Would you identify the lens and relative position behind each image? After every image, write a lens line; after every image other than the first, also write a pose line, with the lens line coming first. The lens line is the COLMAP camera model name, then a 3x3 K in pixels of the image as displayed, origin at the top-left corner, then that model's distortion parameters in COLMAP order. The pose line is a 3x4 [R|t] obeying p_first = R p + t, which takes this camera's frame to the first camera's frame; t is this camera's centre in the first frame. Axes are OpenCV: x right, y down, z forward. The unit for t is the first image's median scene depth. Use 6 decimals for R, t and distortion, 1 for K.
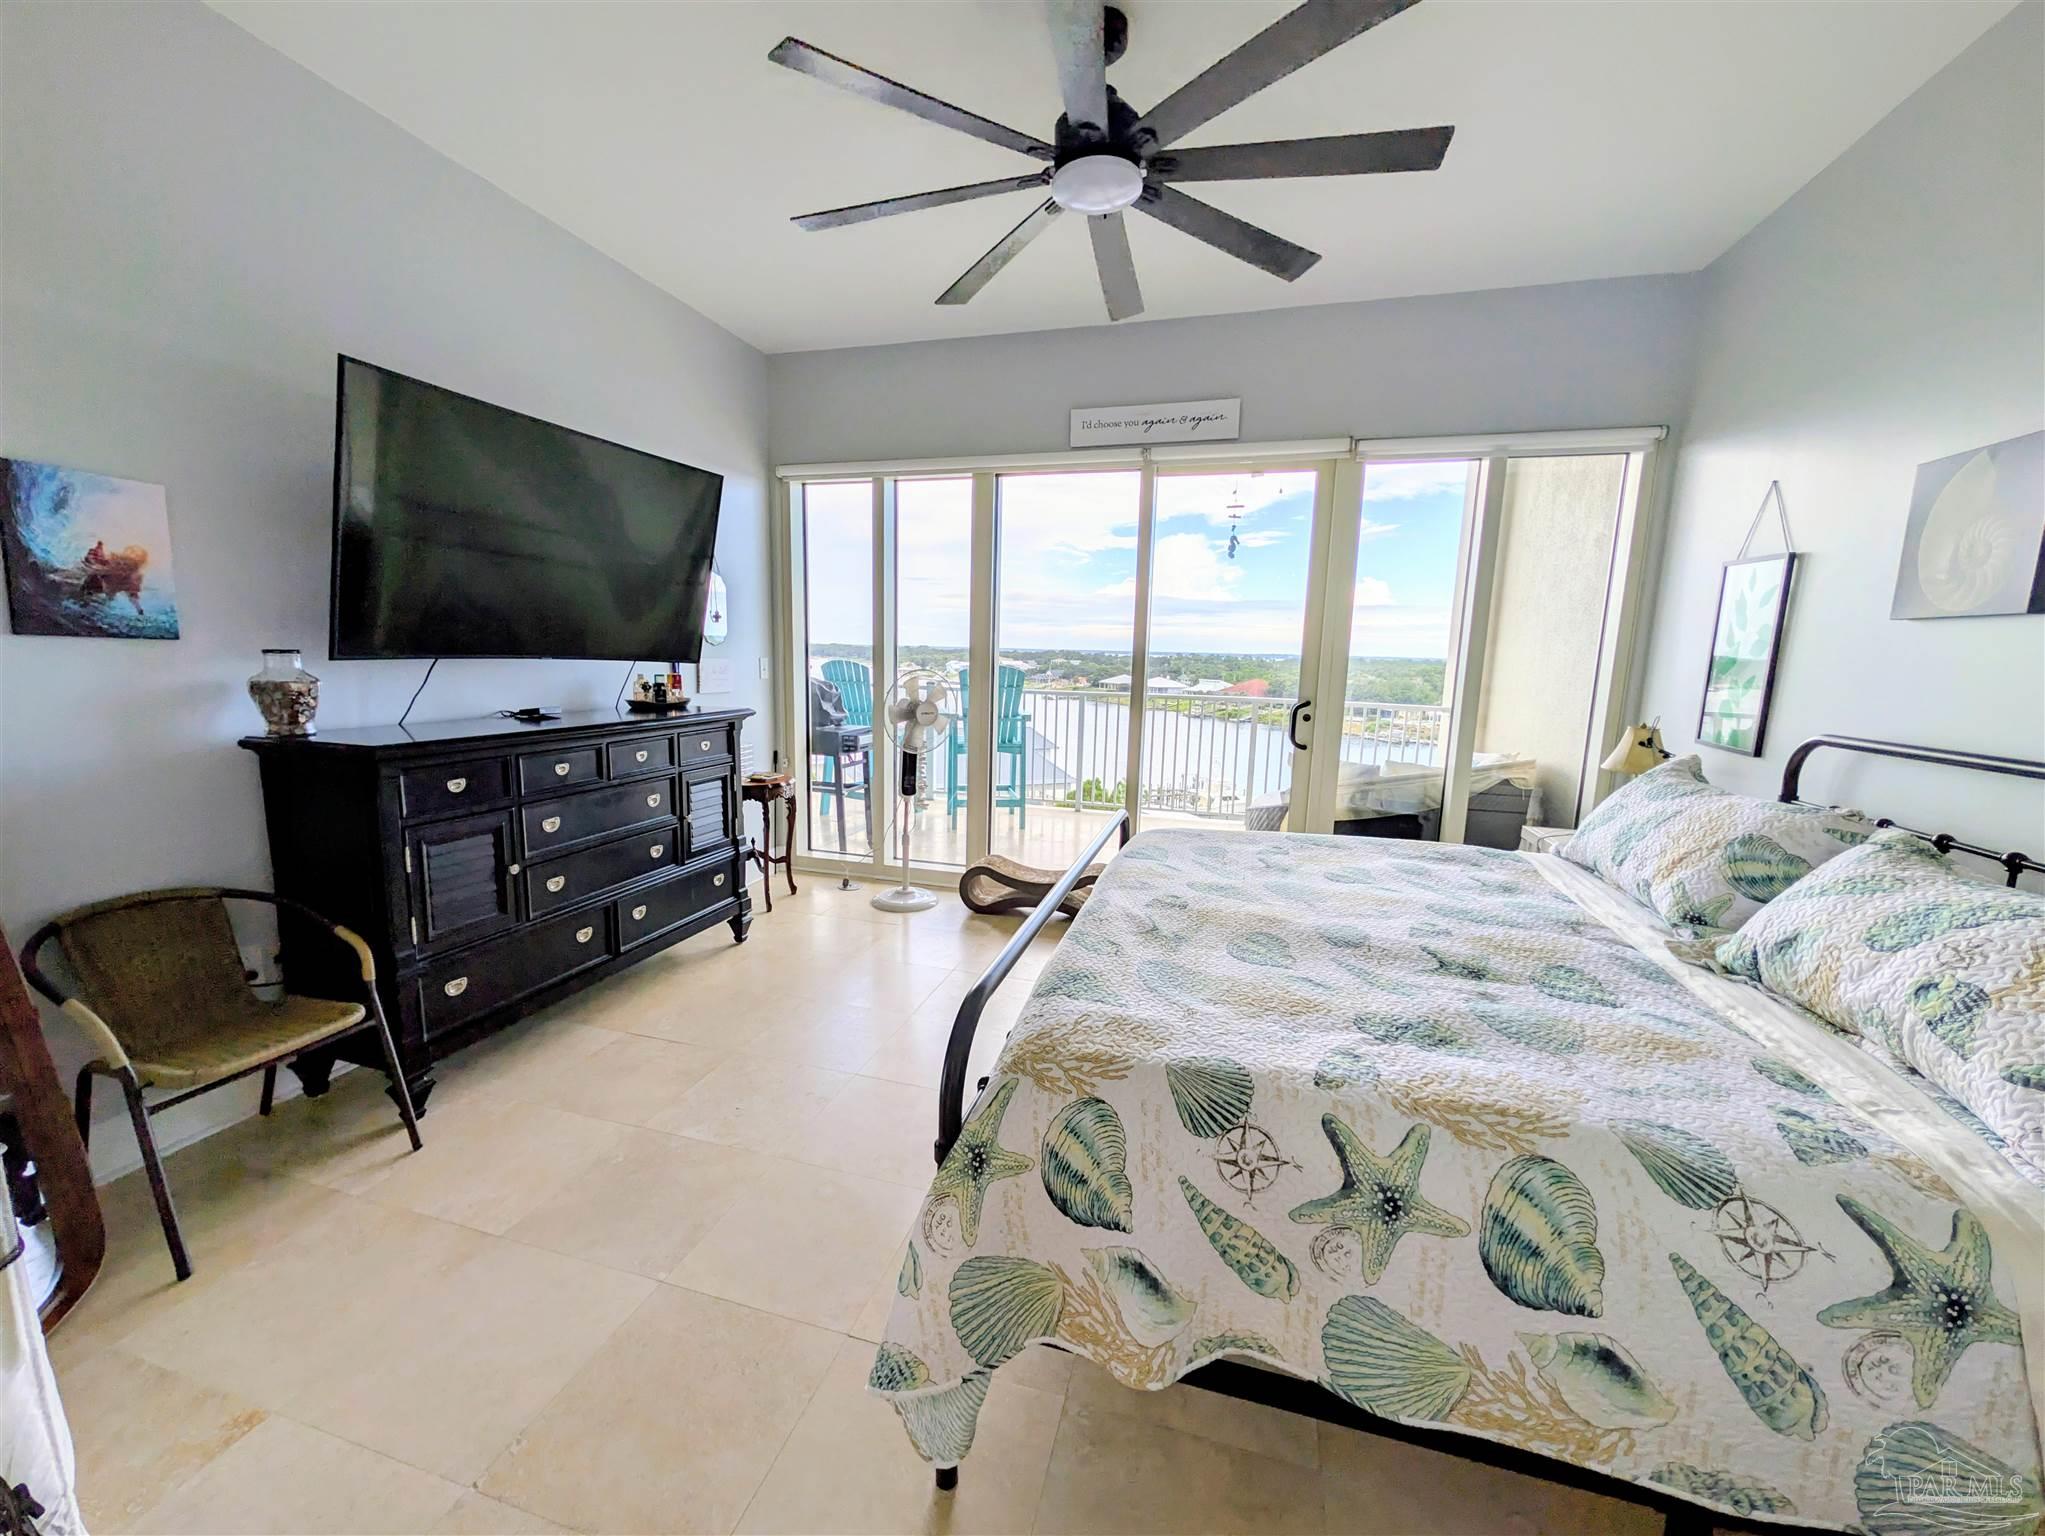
lens RADIAL K [[796.4, 0, 1013.4], [0, 796.4, 773.9], [0, 0, 1]] dist [0.000393, -0.000697]
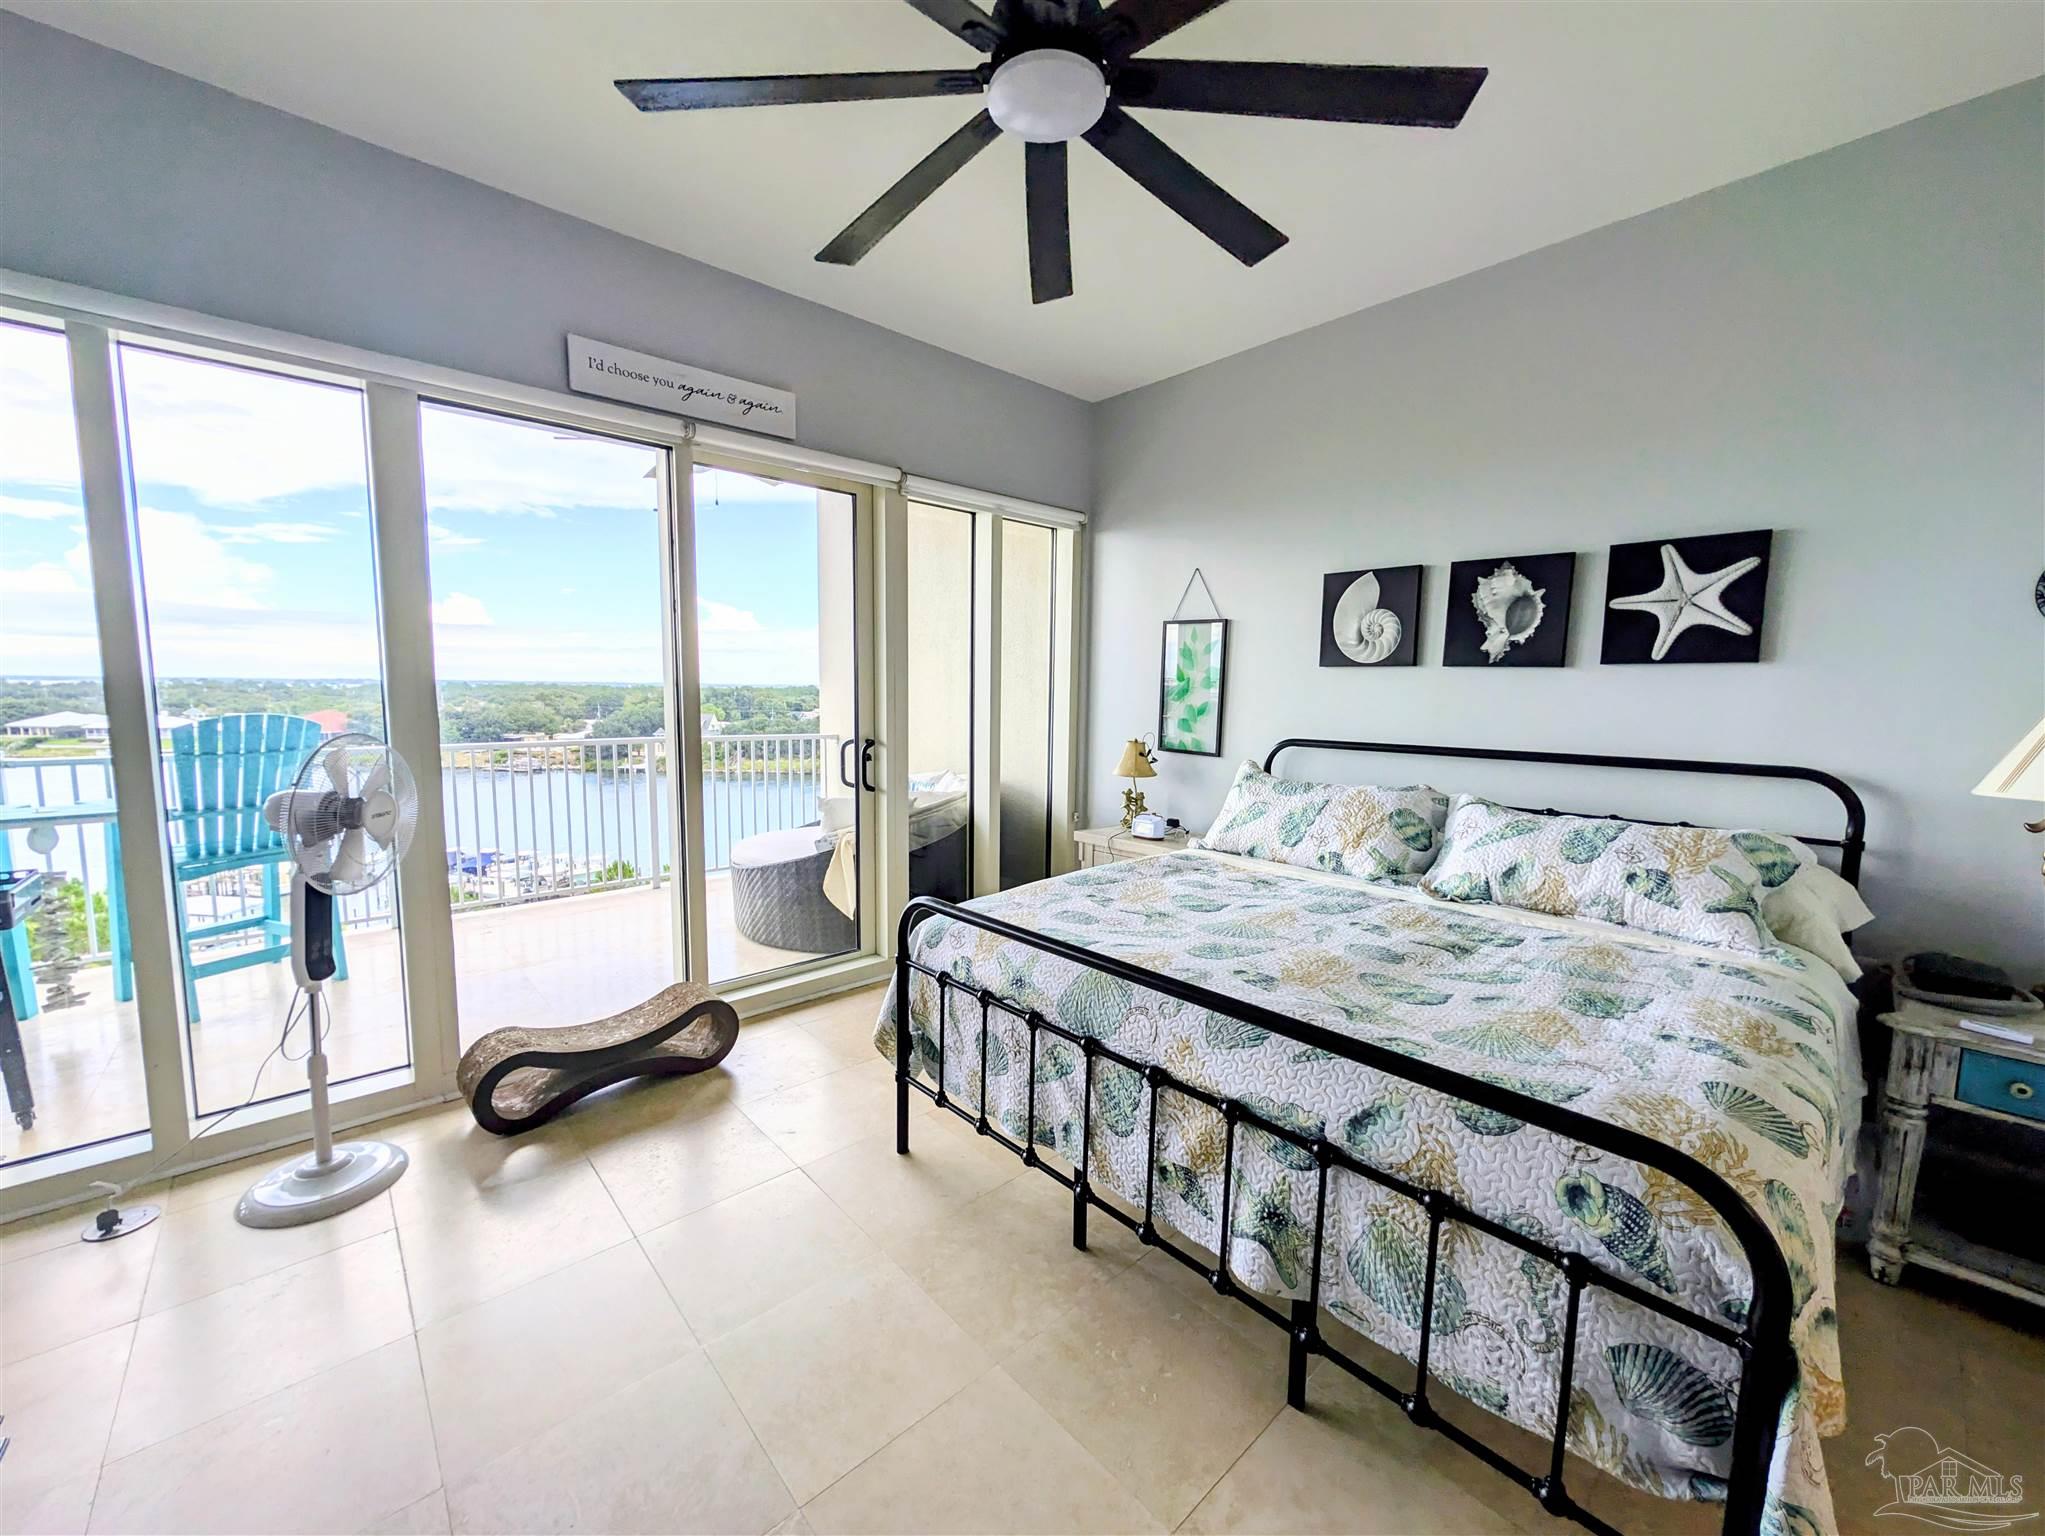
lens RADIAL K [[796.4, 0, 1015.4], [0, 796.4, 774.1], [0, 0, 1]] dist [0.000393, -0.000697]
pose [[0.525020, -0.109566, 0.844008, -0.439857], [0.133061, 0.990051, 0.045753, -0.093892], [-0.840624, 0.088283, 0.534376, 0.471110]]
